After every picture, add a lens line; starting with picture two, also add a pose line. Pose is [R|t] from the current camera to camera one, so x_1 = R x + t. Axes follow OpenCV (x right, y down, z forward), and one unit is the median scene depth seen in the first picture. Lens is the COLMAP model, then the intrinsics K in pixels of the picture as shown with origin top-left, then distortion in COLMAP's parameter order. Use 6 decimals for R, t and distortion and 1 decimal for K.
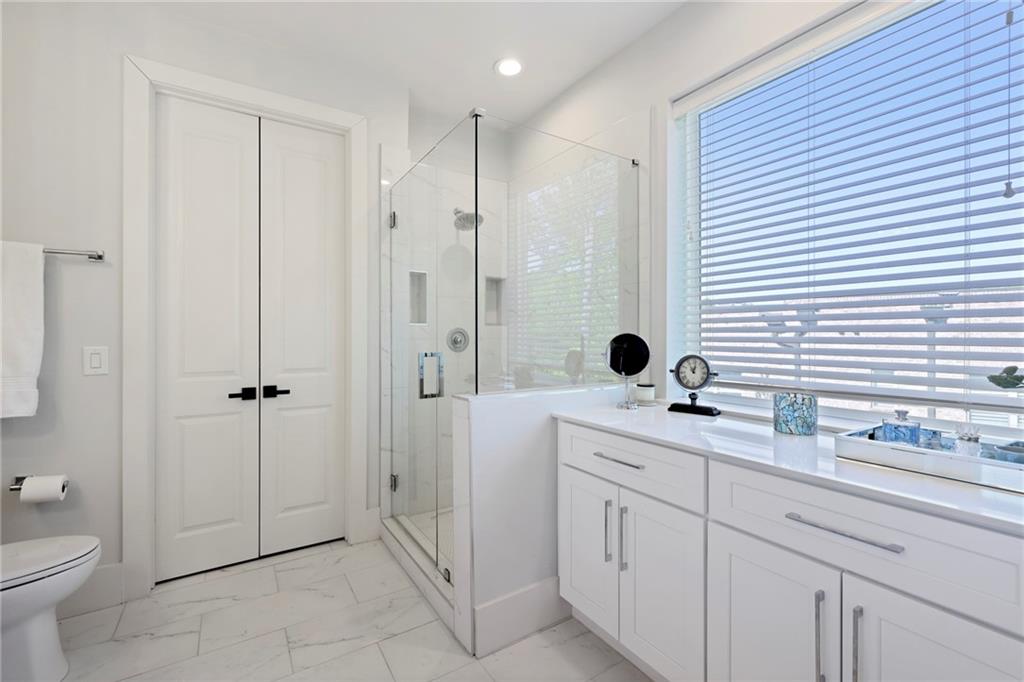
lens RADIAL K [[450.9, 0, 516.2], [0, 450.9, 337.1], [0, 0, 1]] dist [-0.009198, 0.000009]
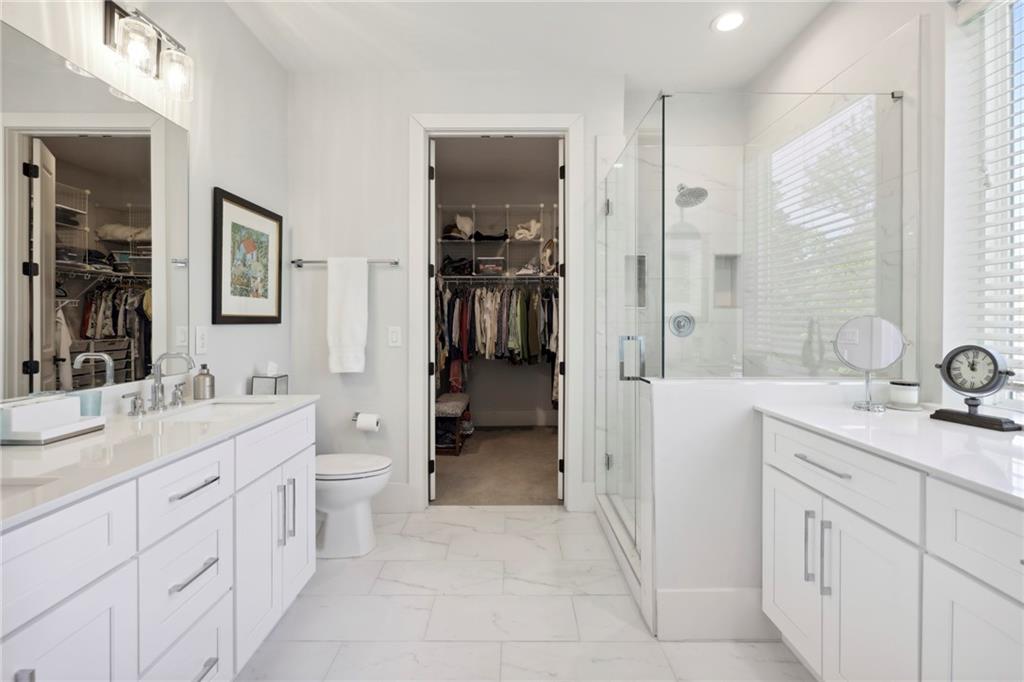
lens RADIAL K [[497.3, 0, 505.9], [0, 497.3, 325.9], [0, 0, 1]] dist [-0.015896, 0.001079]
pose [[0.824503, 0.007776, -0.565805, 0.218557], [-0.003527, 0.999957, 0.008604, 0.003669], [0.565847, -0.005099, 0.824494, -0.087006]]
